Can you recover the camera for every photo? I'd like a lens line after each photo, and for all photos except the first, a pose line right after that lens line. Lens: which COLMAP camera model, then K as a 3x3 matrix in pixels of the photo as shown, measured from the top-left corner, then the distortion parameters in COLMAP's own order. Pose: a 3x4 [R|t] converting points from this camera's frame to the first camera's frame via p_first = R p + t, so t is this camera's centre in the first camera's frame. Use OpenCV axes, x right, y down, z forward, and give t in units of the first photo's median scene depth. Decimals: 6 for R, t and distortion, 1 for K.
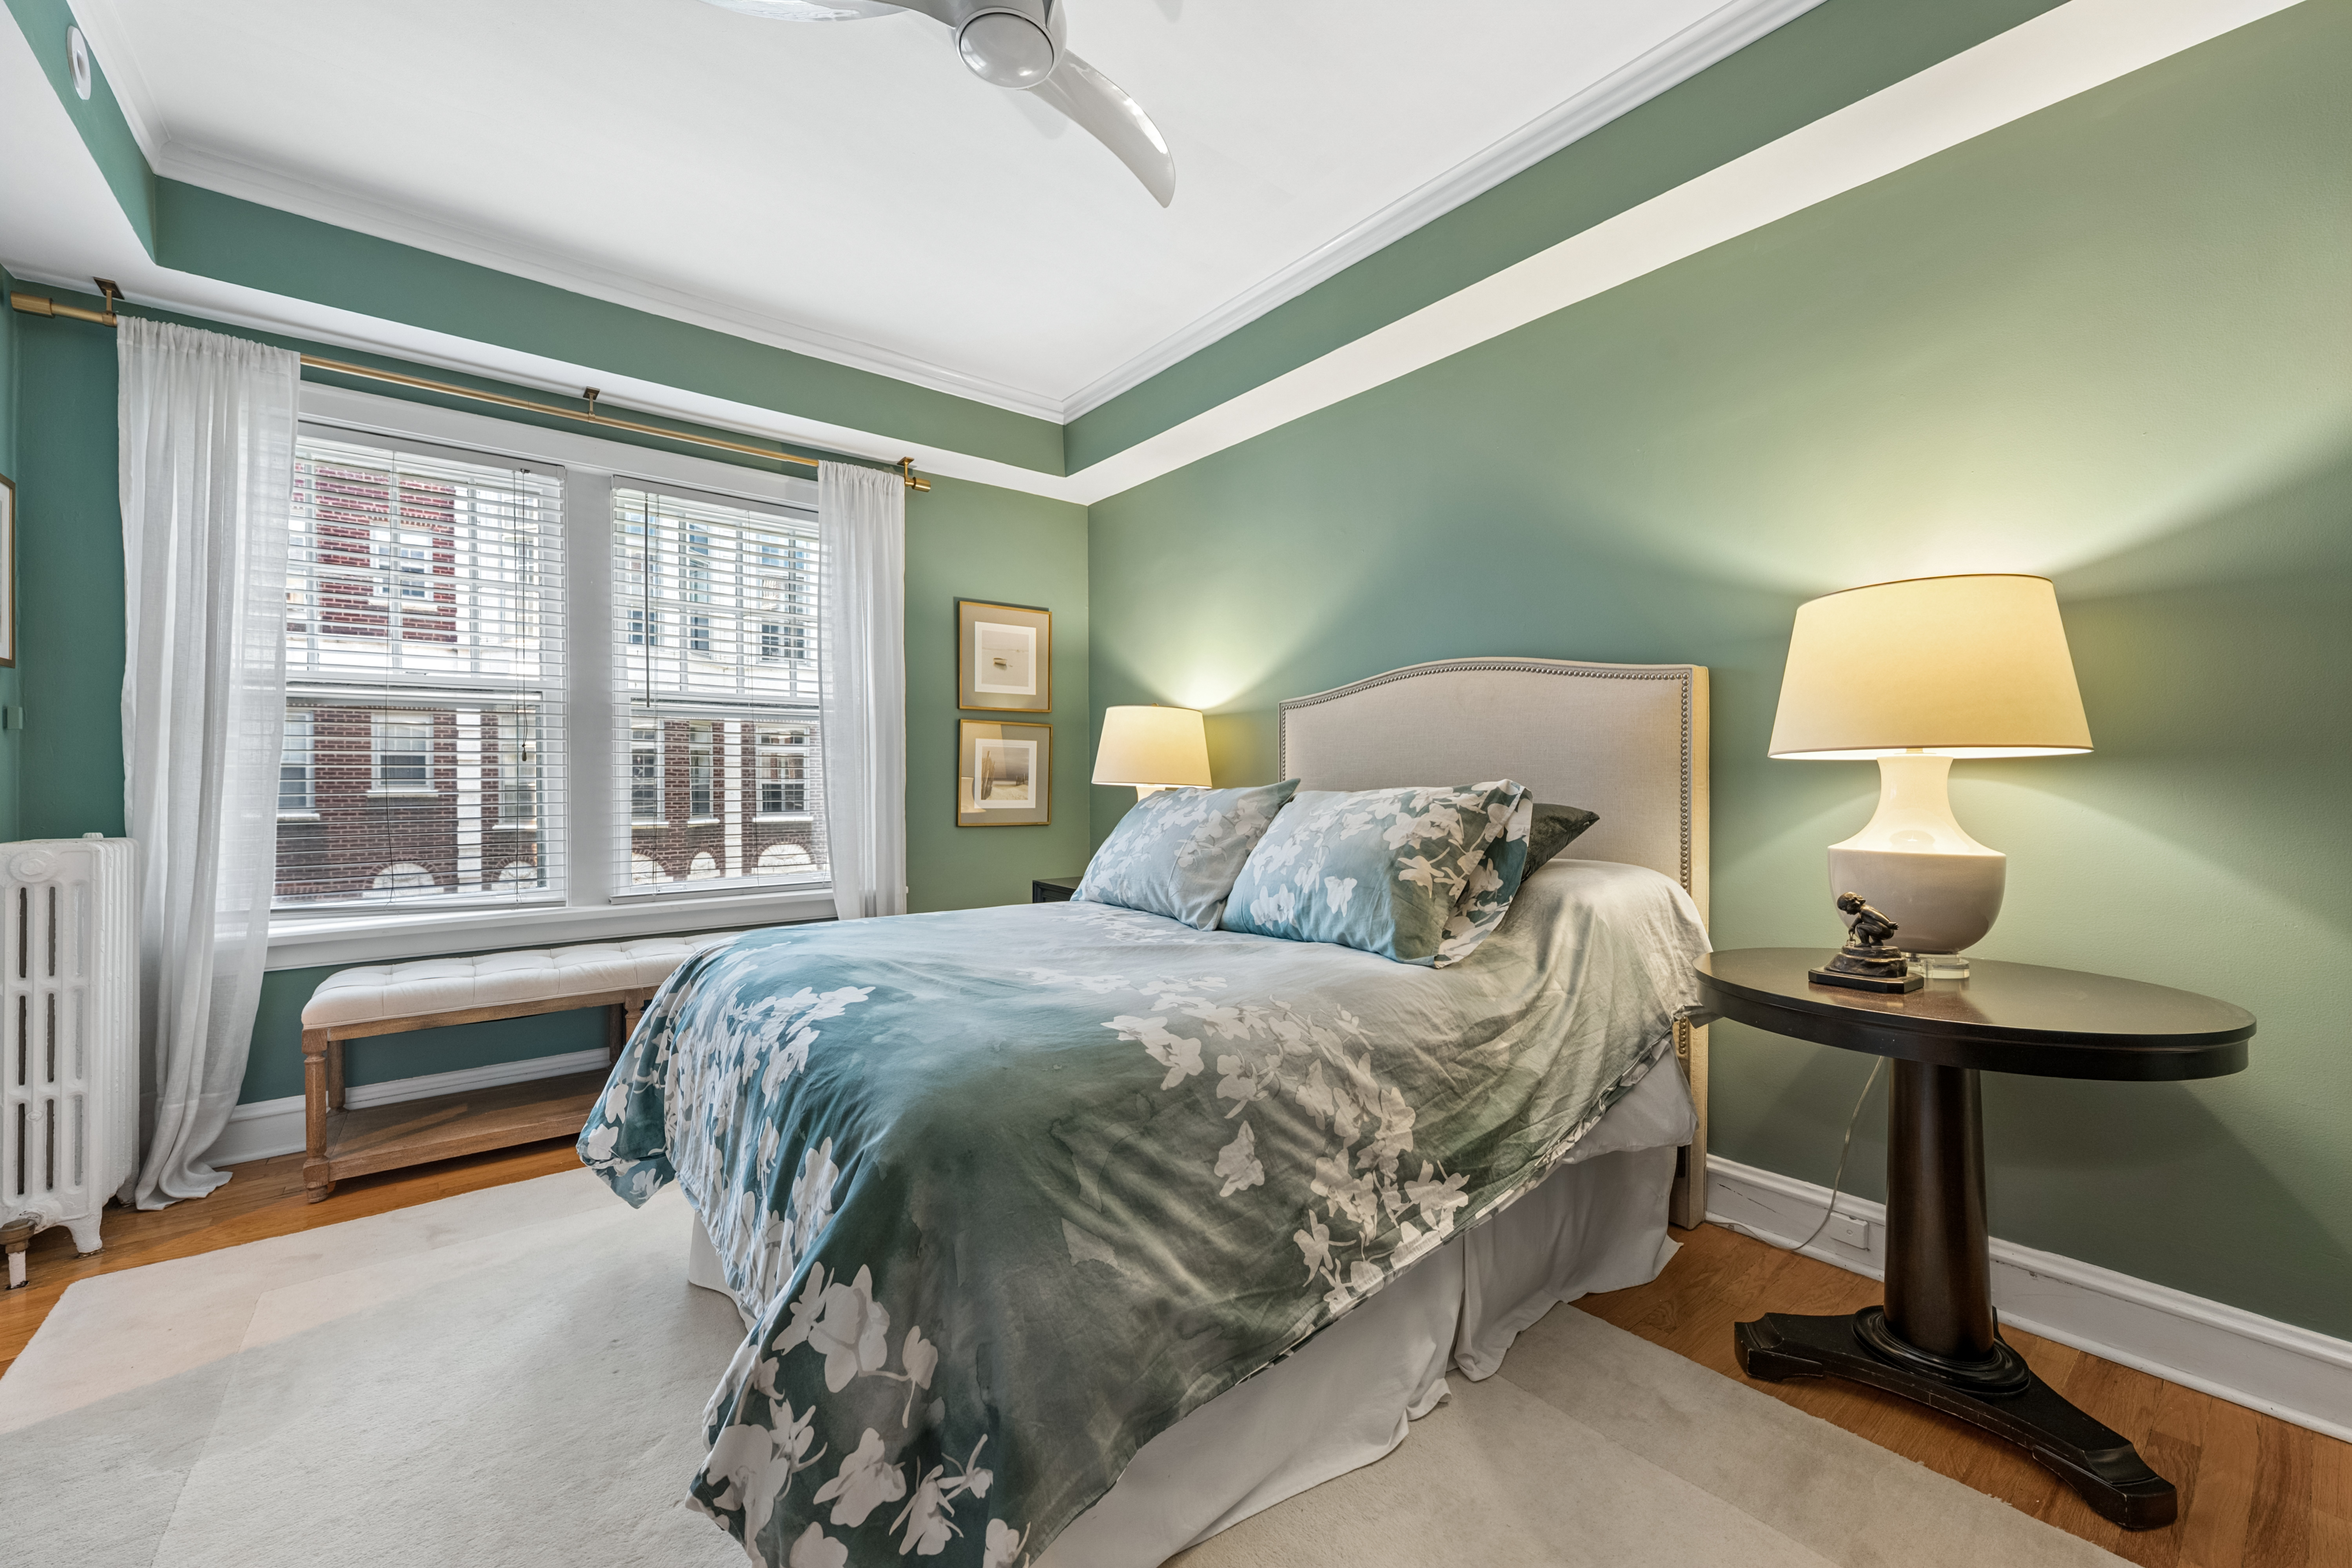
lens RADIAL K [[957.6, 0, 1157.0], [0, 957.6, 790.3], [0, 0, 1]] dist [-0.001626, 0.000373]
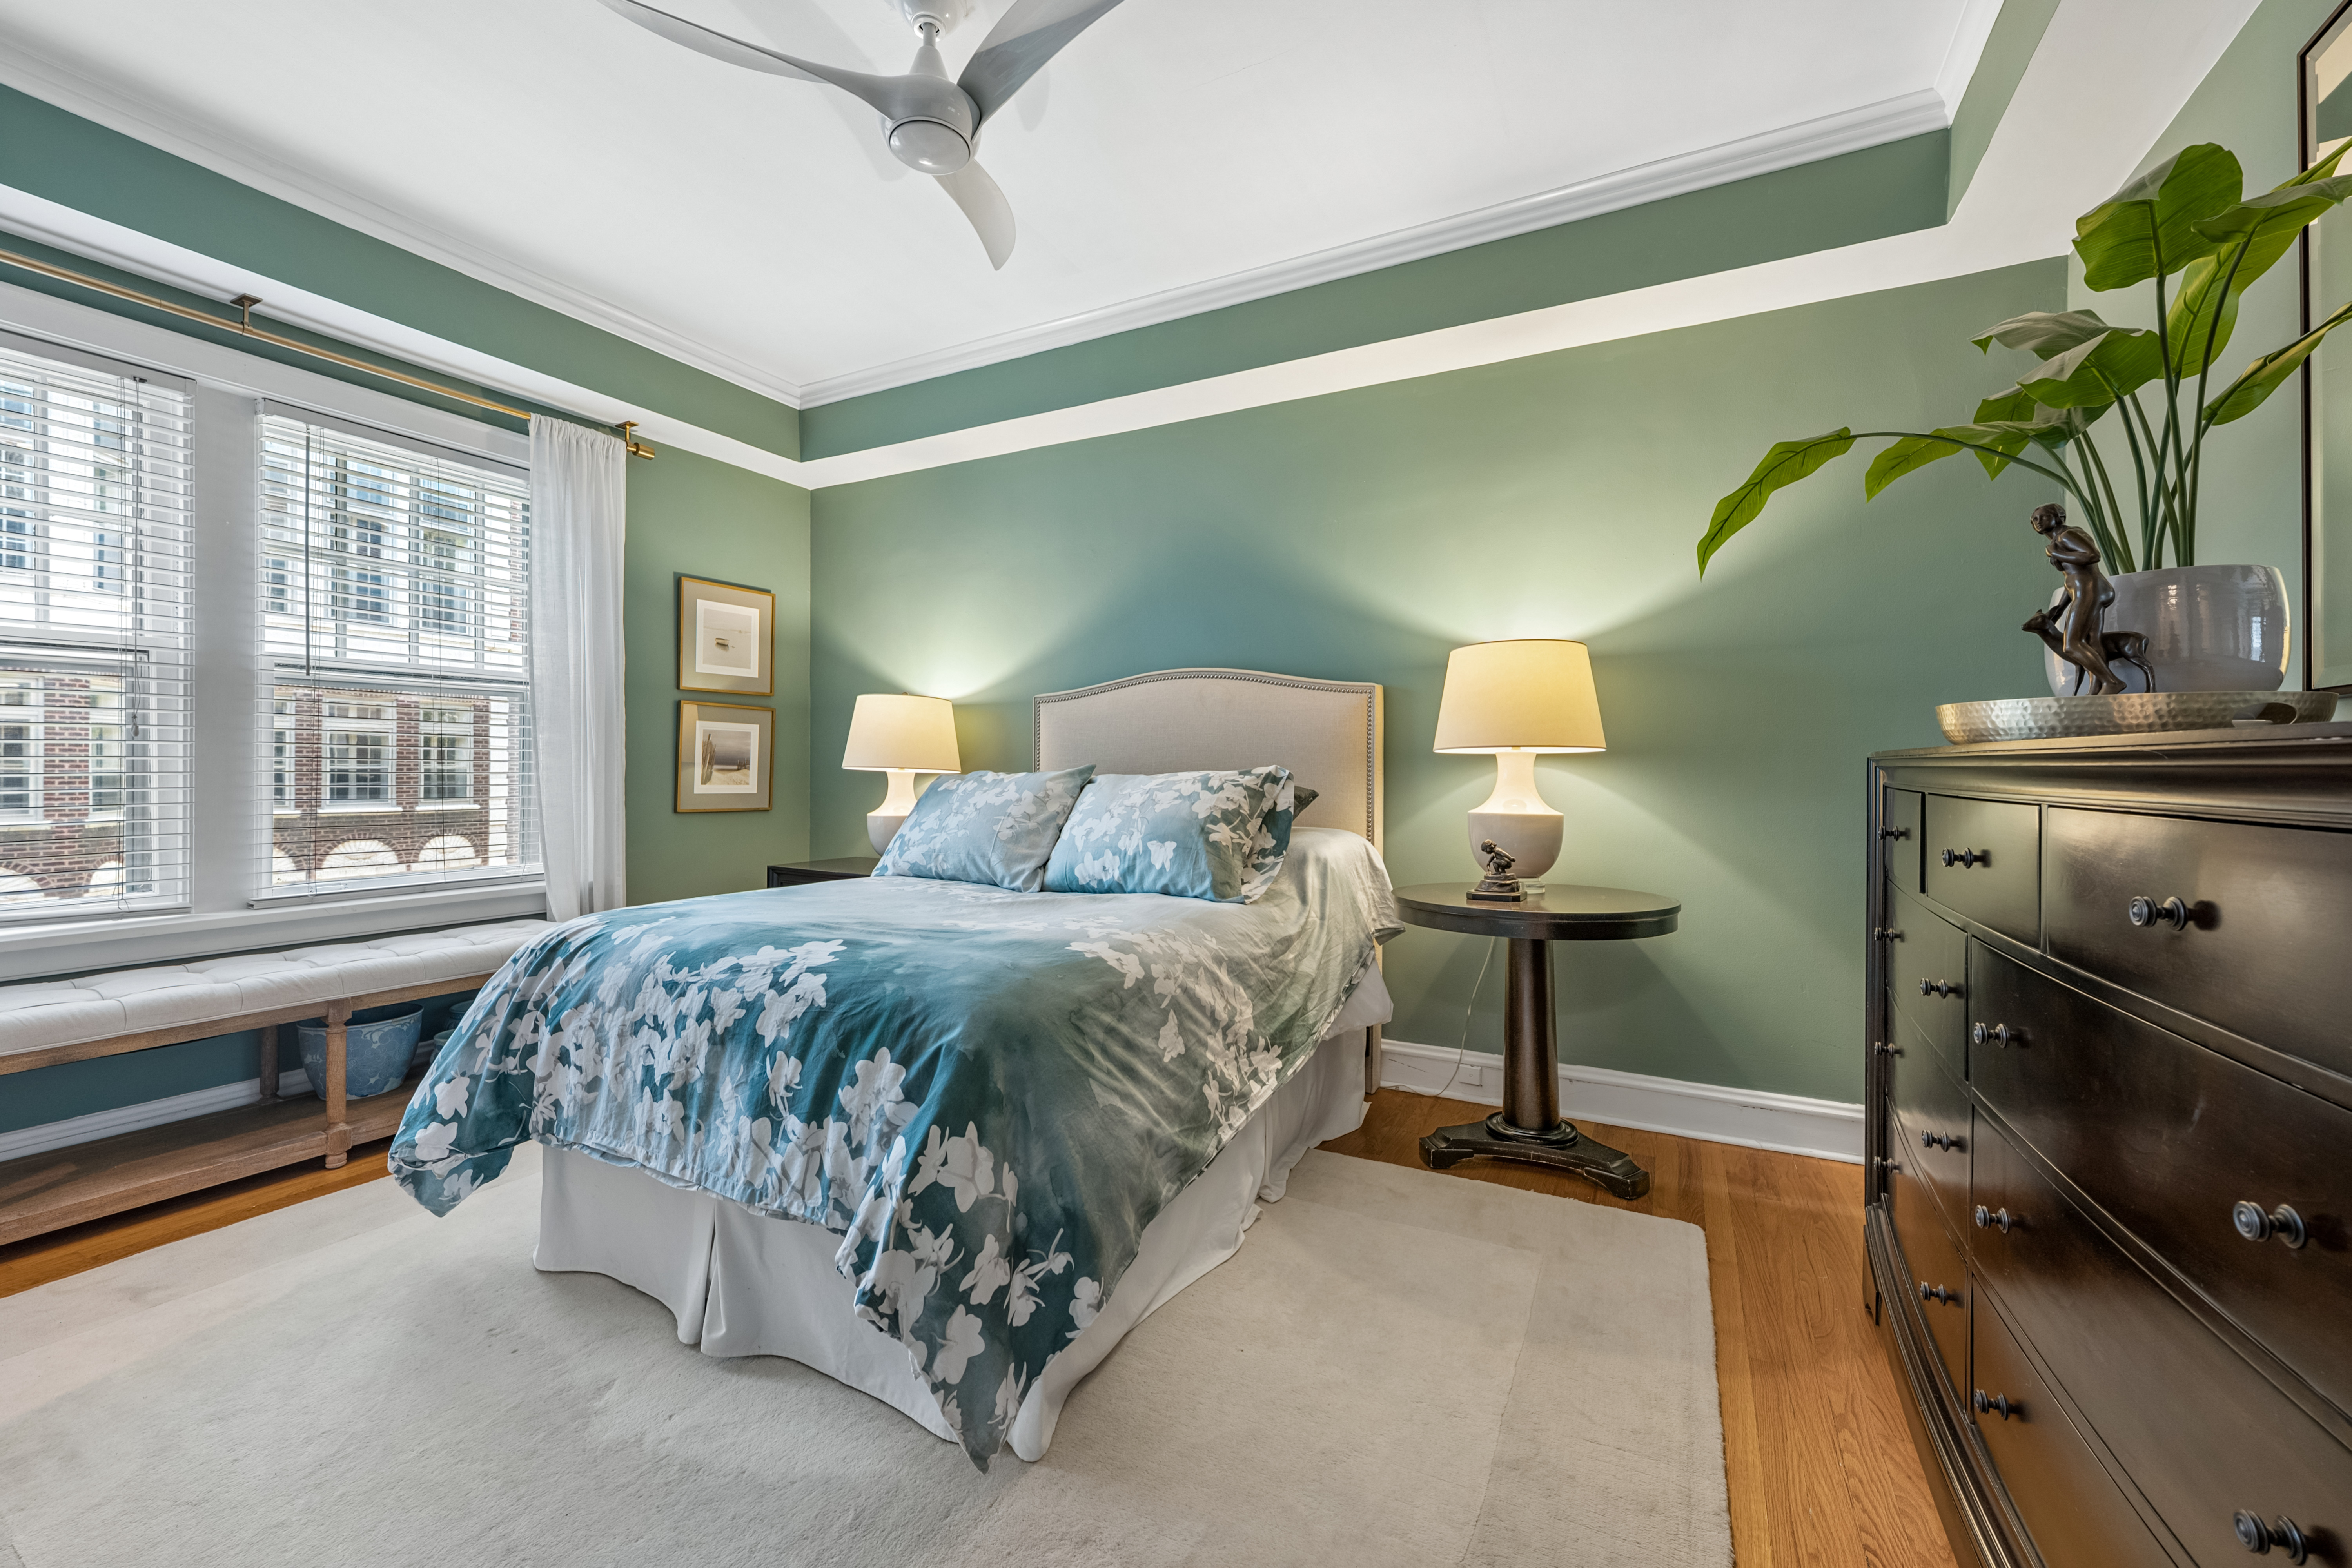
lens RADIAL K [[957.6, 0, 1194.0], [0, 957.6, 772.7], [0, 0, 1]] dist [-0.001626, 0.000373]
pose [[0.912007, 0.003429, 0.410160, -0.284338], [-0.001277, 0.999984, -0.005522, 0.006355], [-0.410172, 0.004513, 0.911997, -0.177461]]
